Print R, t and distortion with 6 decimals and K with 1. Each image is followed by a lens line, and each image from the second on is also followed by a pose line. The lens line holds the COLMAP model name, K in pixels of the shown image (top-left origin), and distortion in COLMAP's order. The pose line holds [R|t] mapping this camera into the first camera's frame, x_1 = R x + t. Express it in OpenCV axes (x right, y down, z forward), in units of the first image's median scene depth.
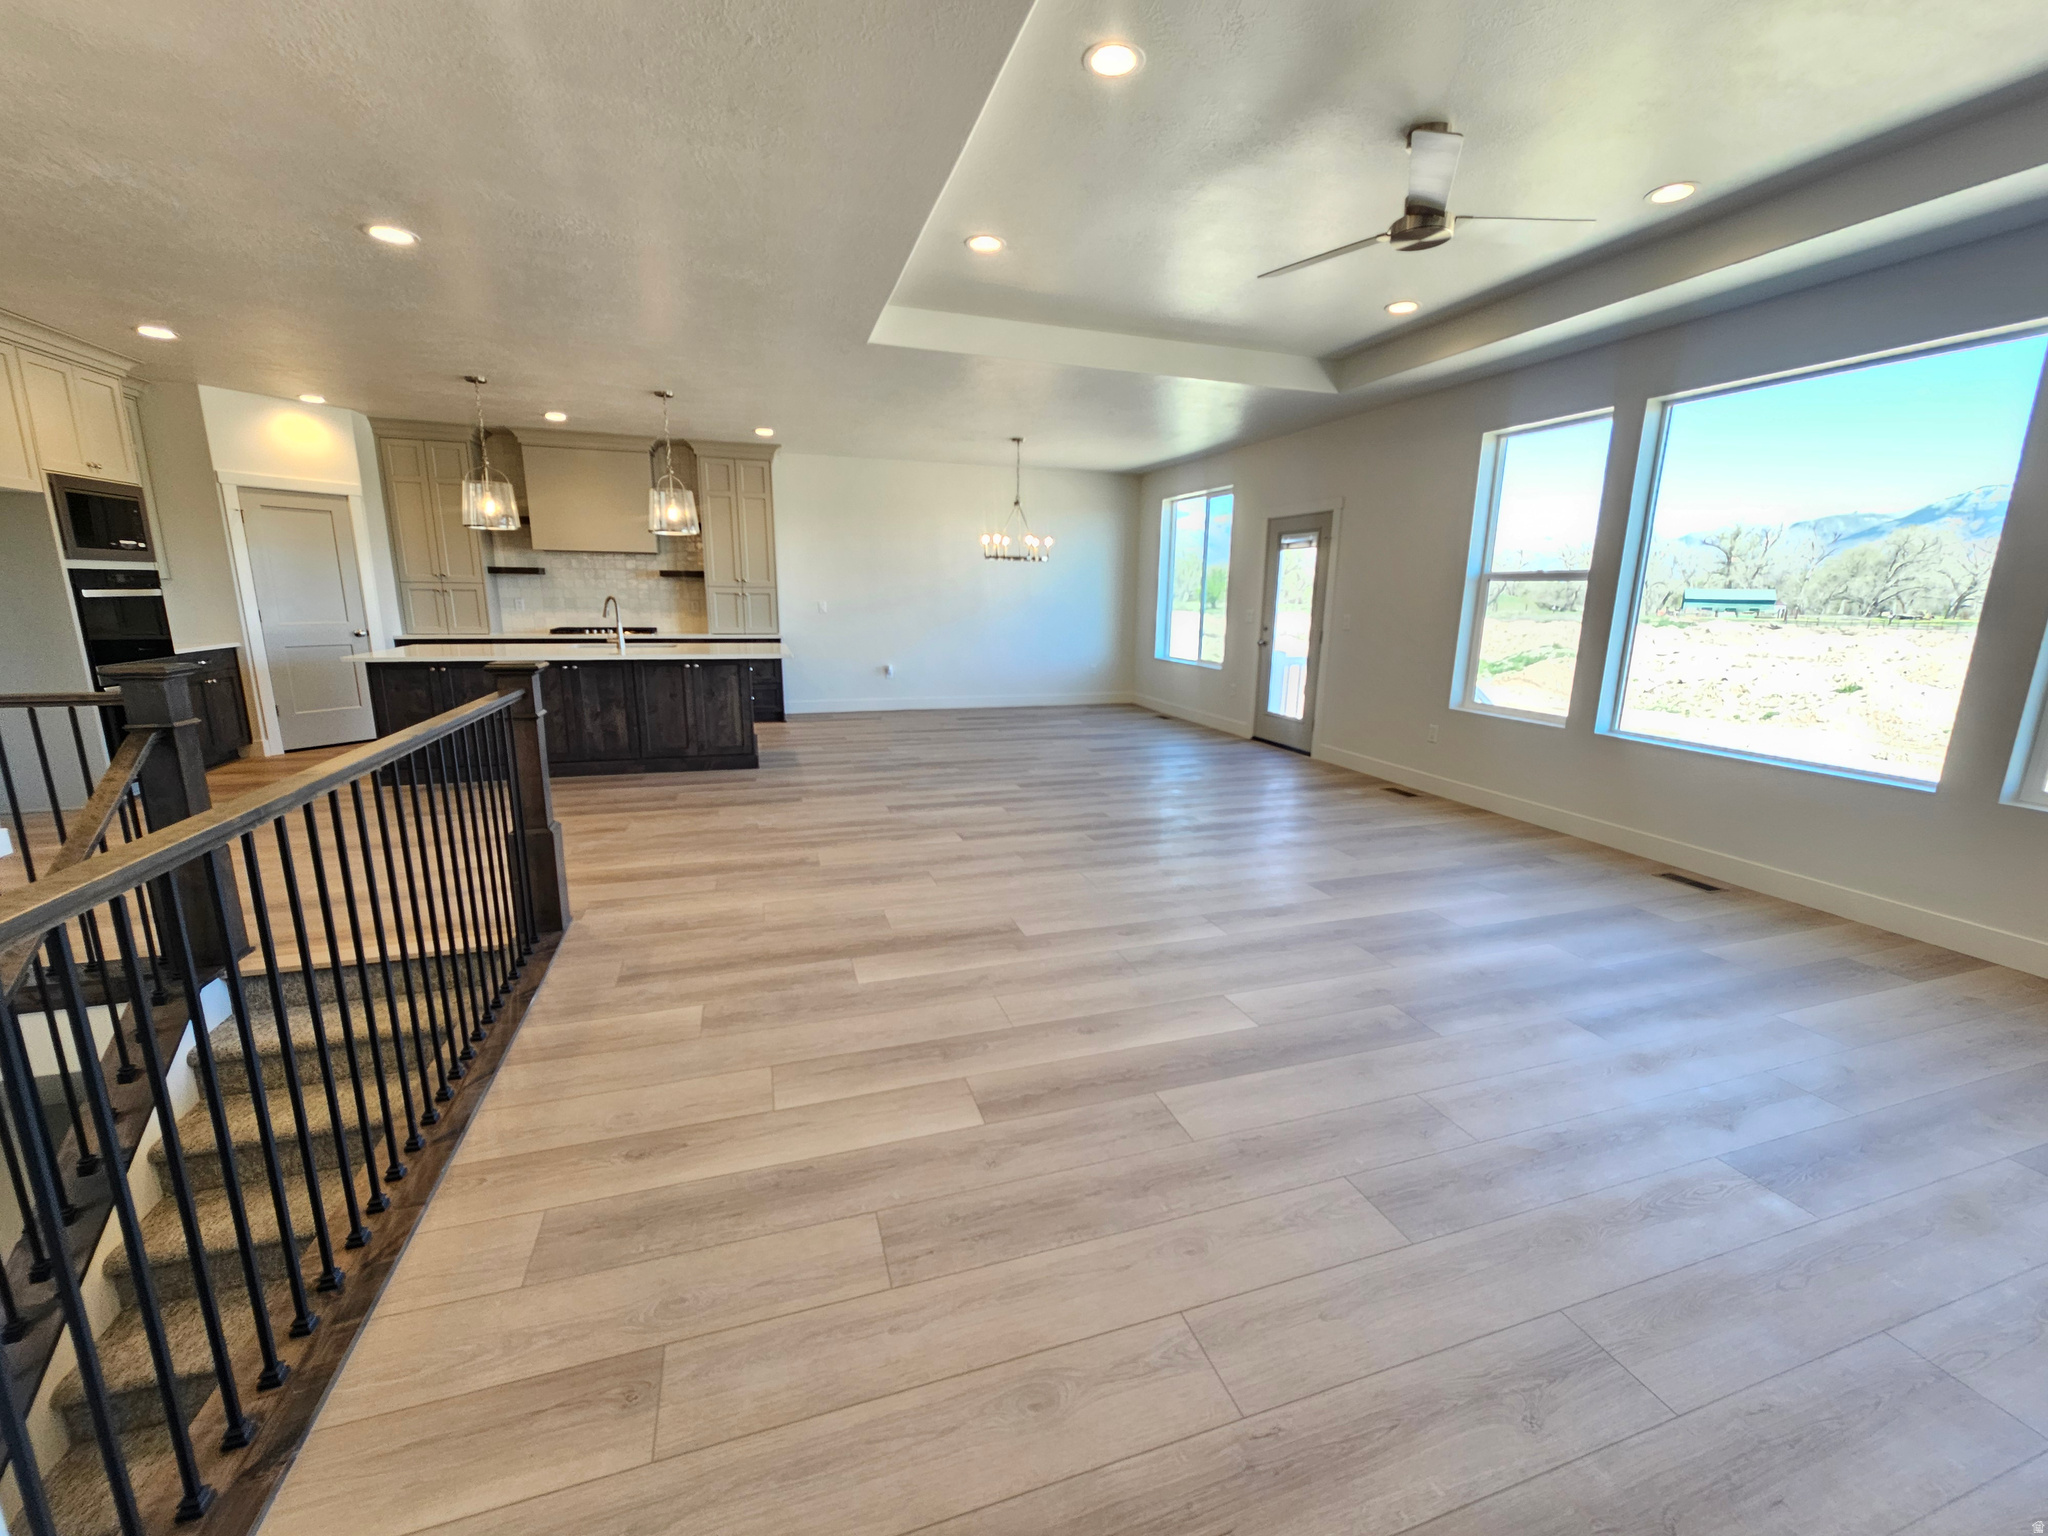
lens RADIAL K [[839.4, 0, 1033.6], [0, 839.4, 776.1], [0, 0, 1]] dist [-0.000883, 0.000735]
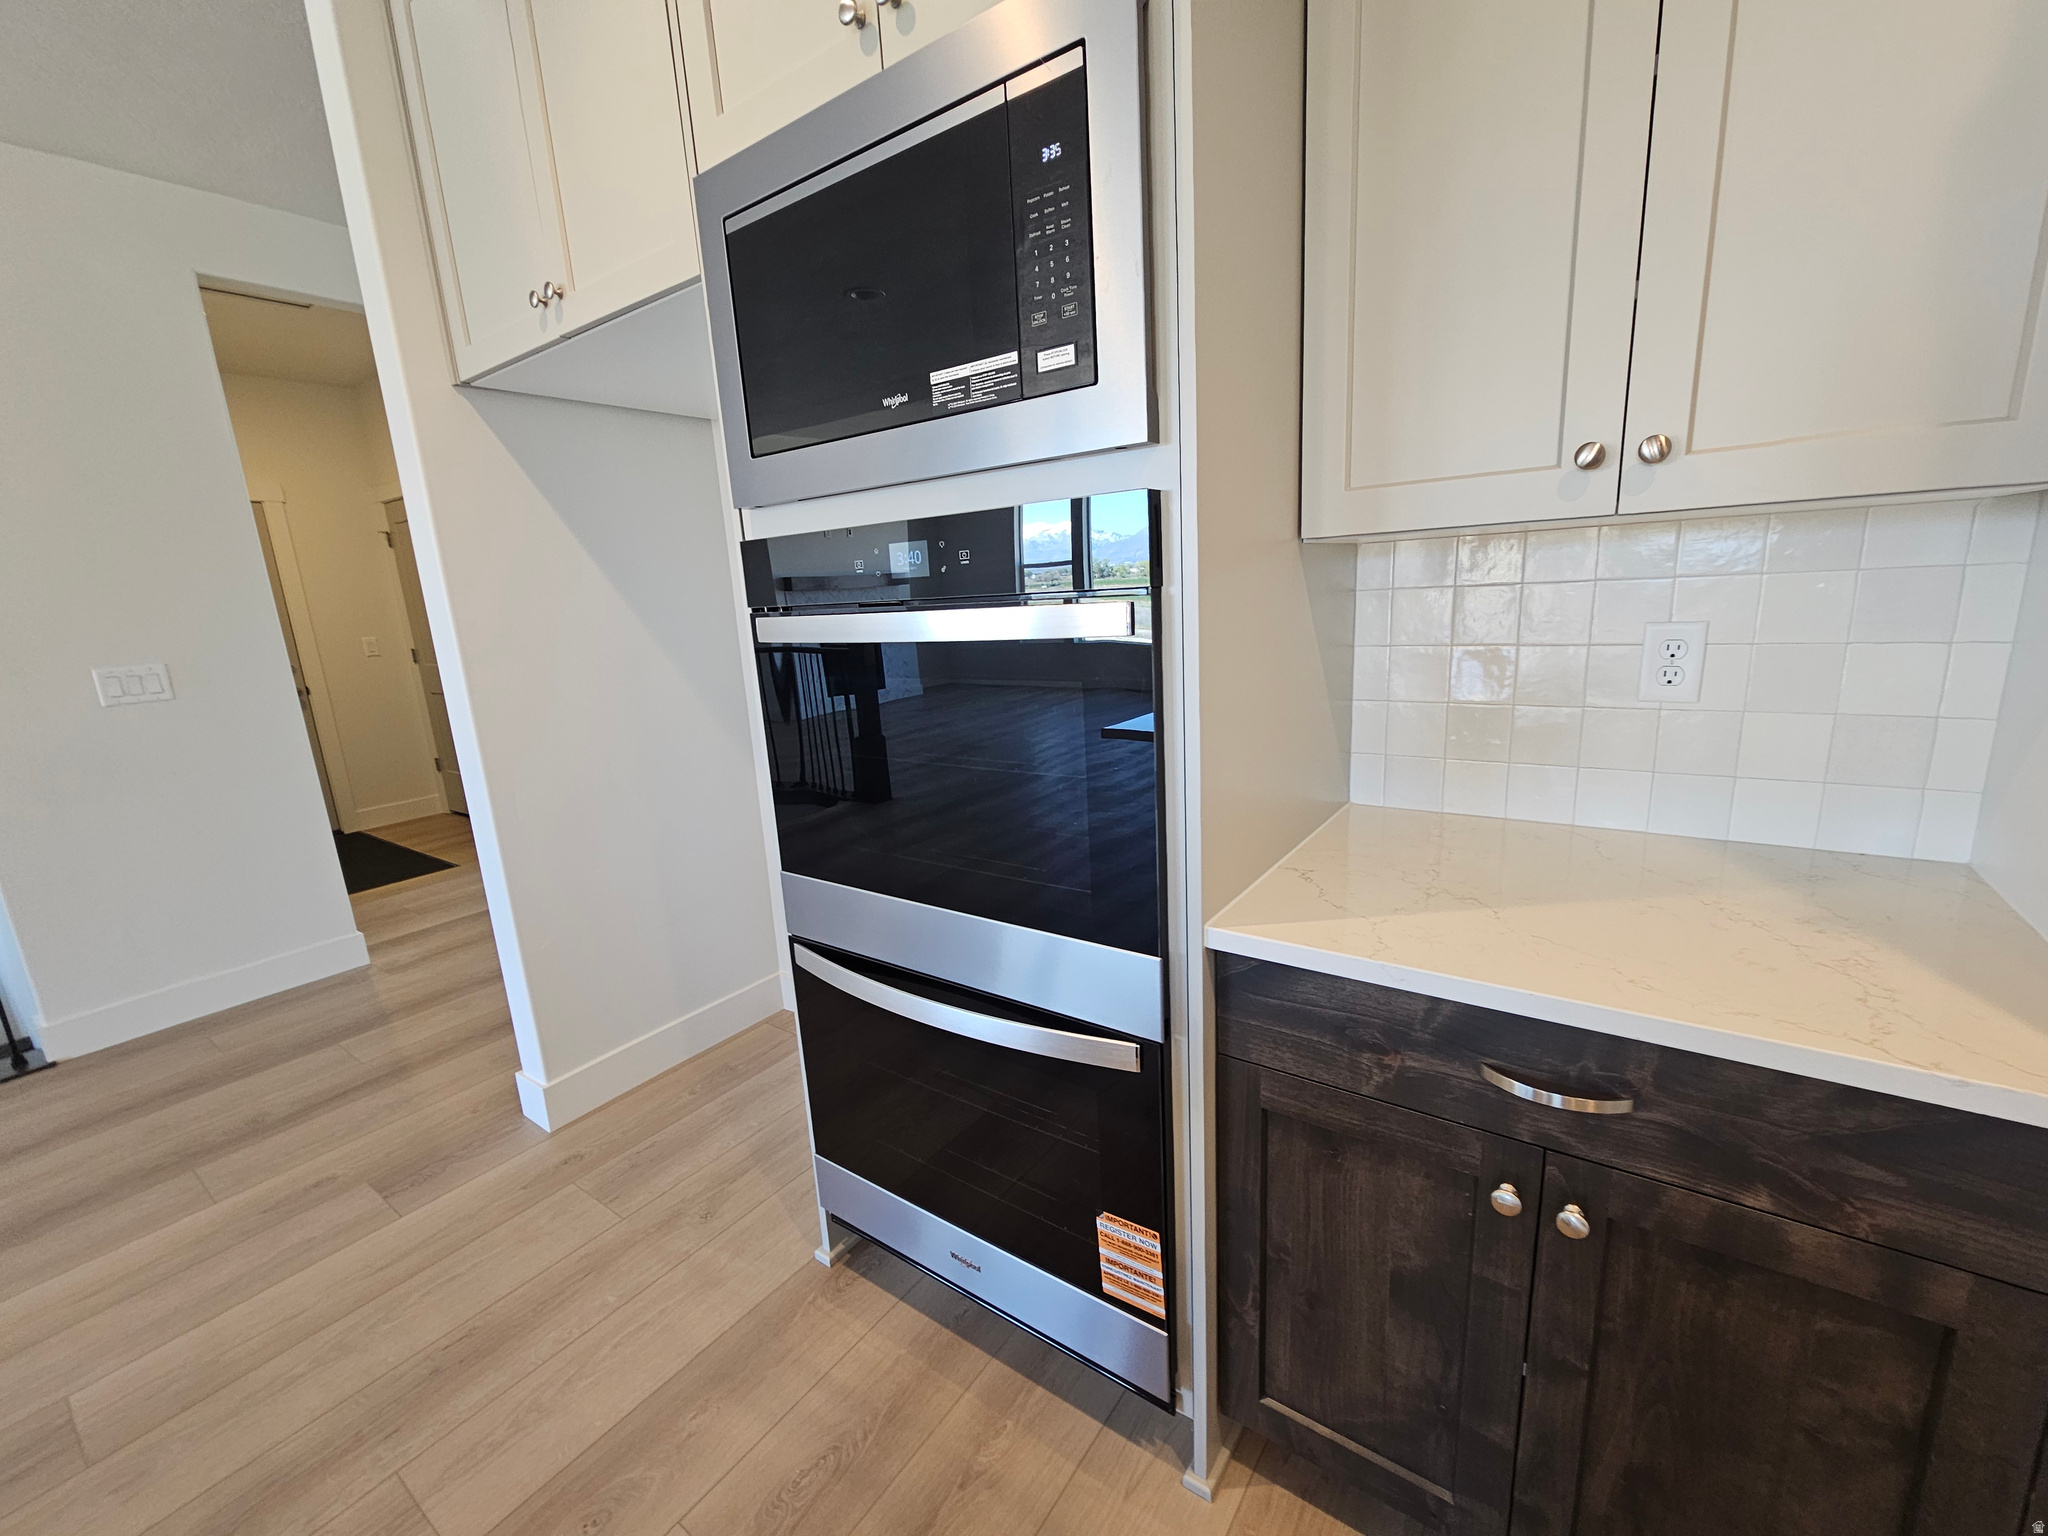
lens RADIAL K [[839.4, 0, 1029.4], [0, 839.4, 780.8], [0, 0, 1]] dist [-0.000883, 0.000735]
pose [[-0.806543, 0.151291, -0.571489, -0.841869], [-0.092821, 0.922301, 0.375160, -0.231784], [0.583843, 0.355629, -0.729833, 1.038608]]
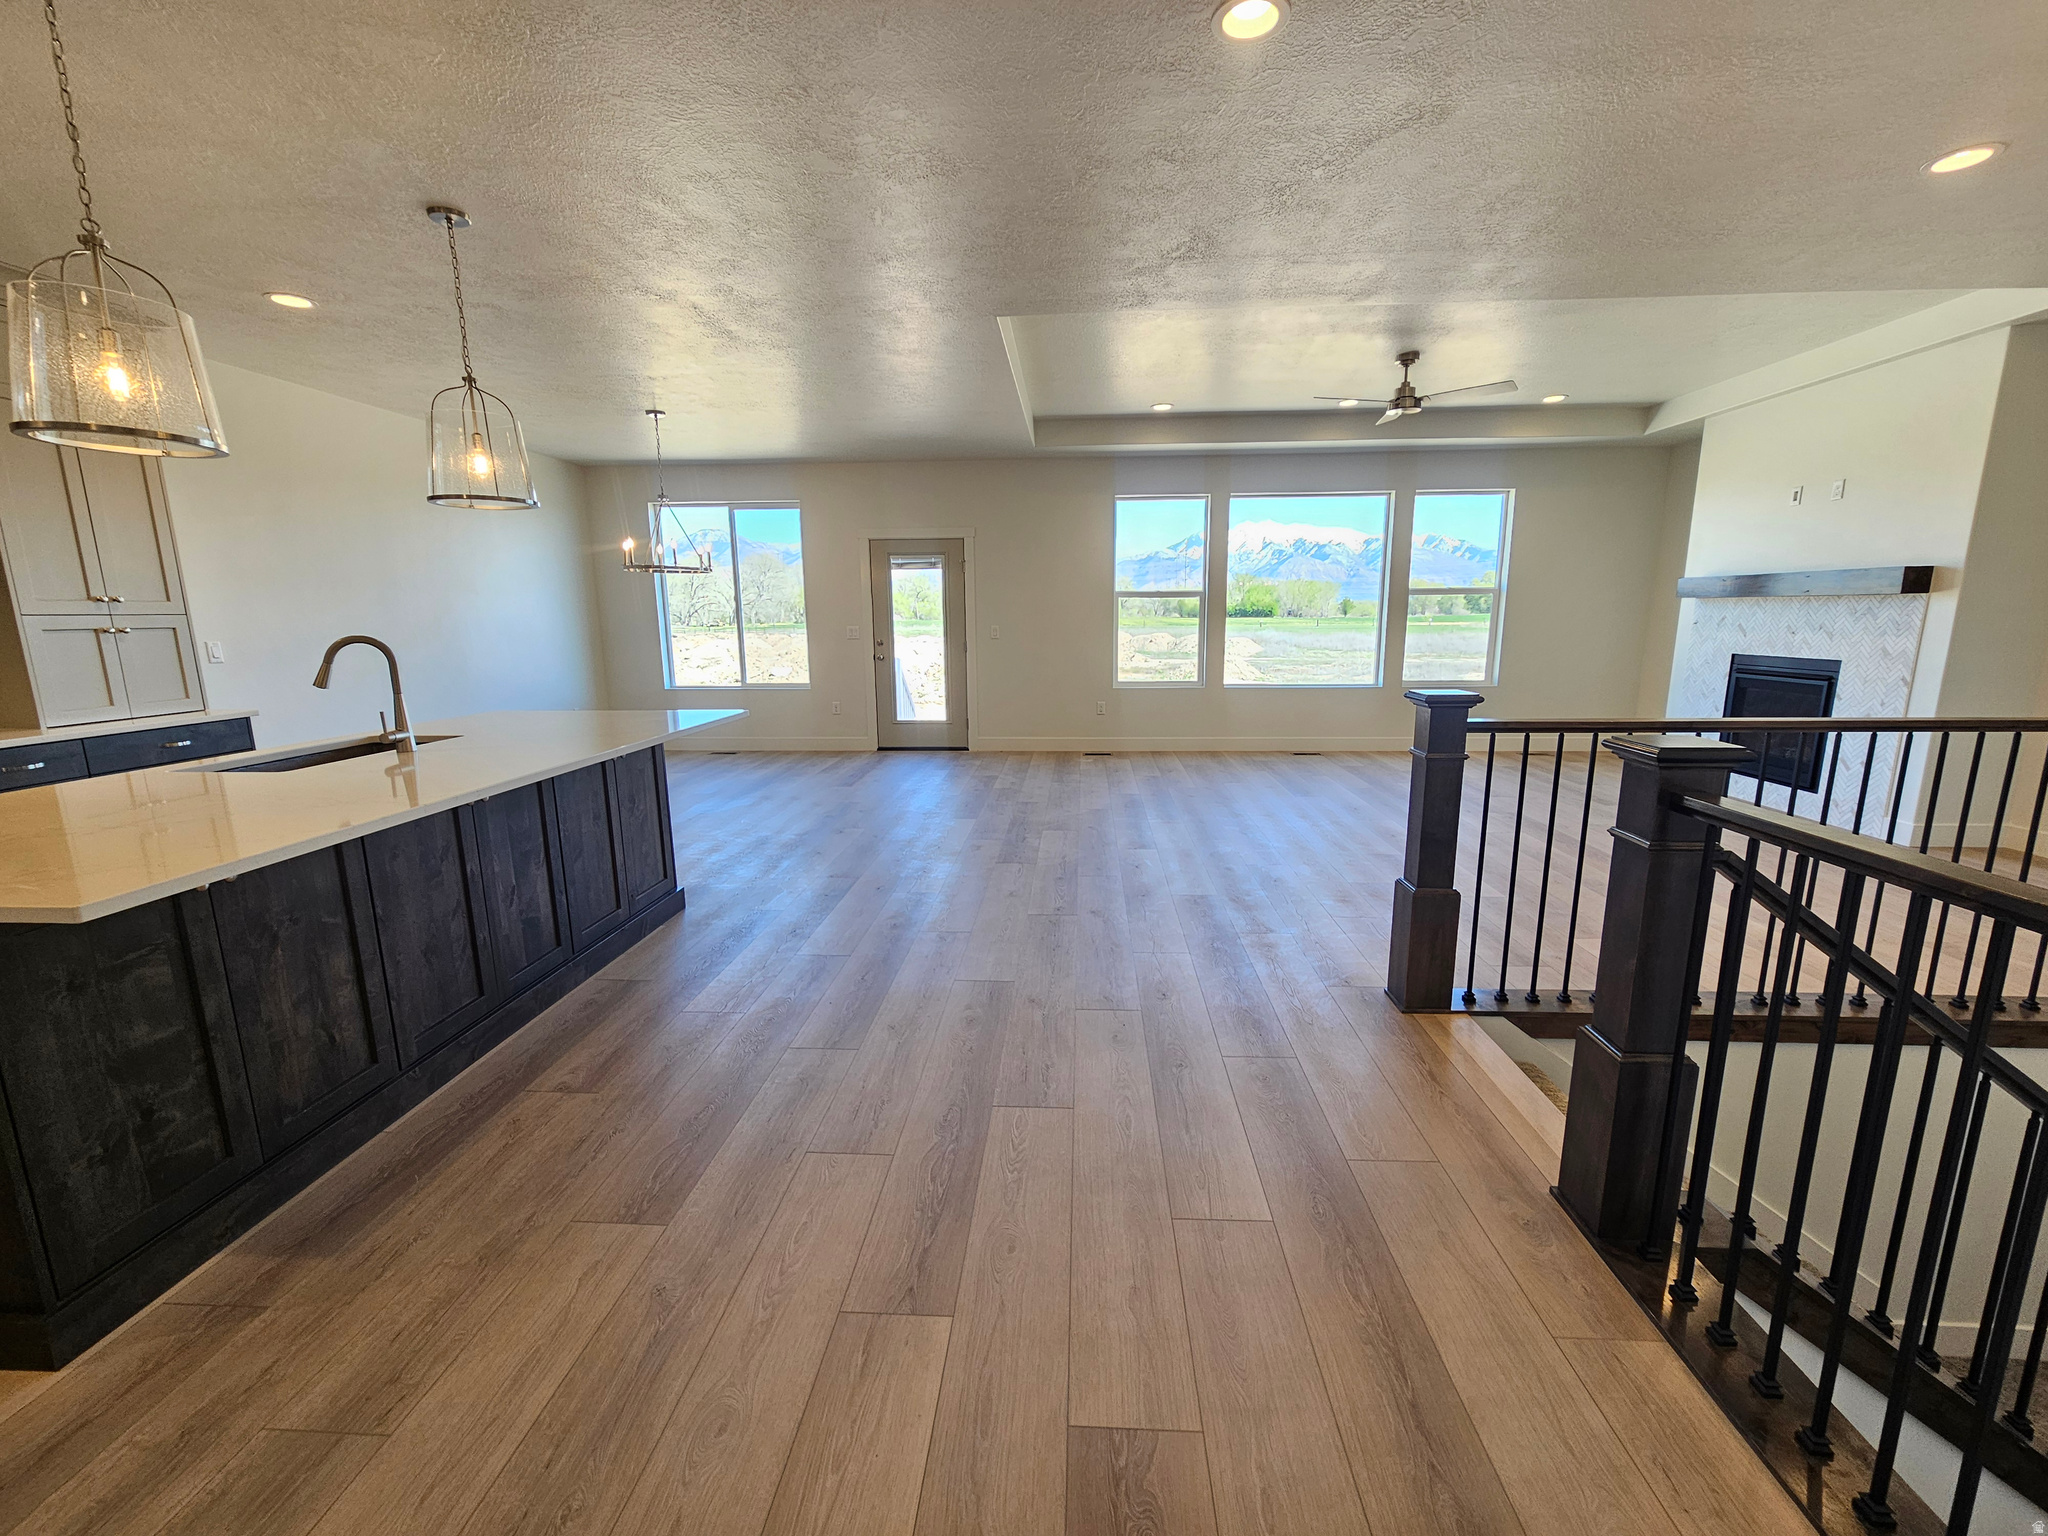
lens RADIAL K [[839.4, 0, 1034.1], [0, 839.4, 776.2], [0, 0, 1]] dist [-0.000883, 0.000735]
pose [[0.373216, -0.194778, 0.907068, -0.823798], [0.213576, 0.969490, 0.120306, -0.129571], [-0.902826, 0.148827, 0.403429, 0.553479]]
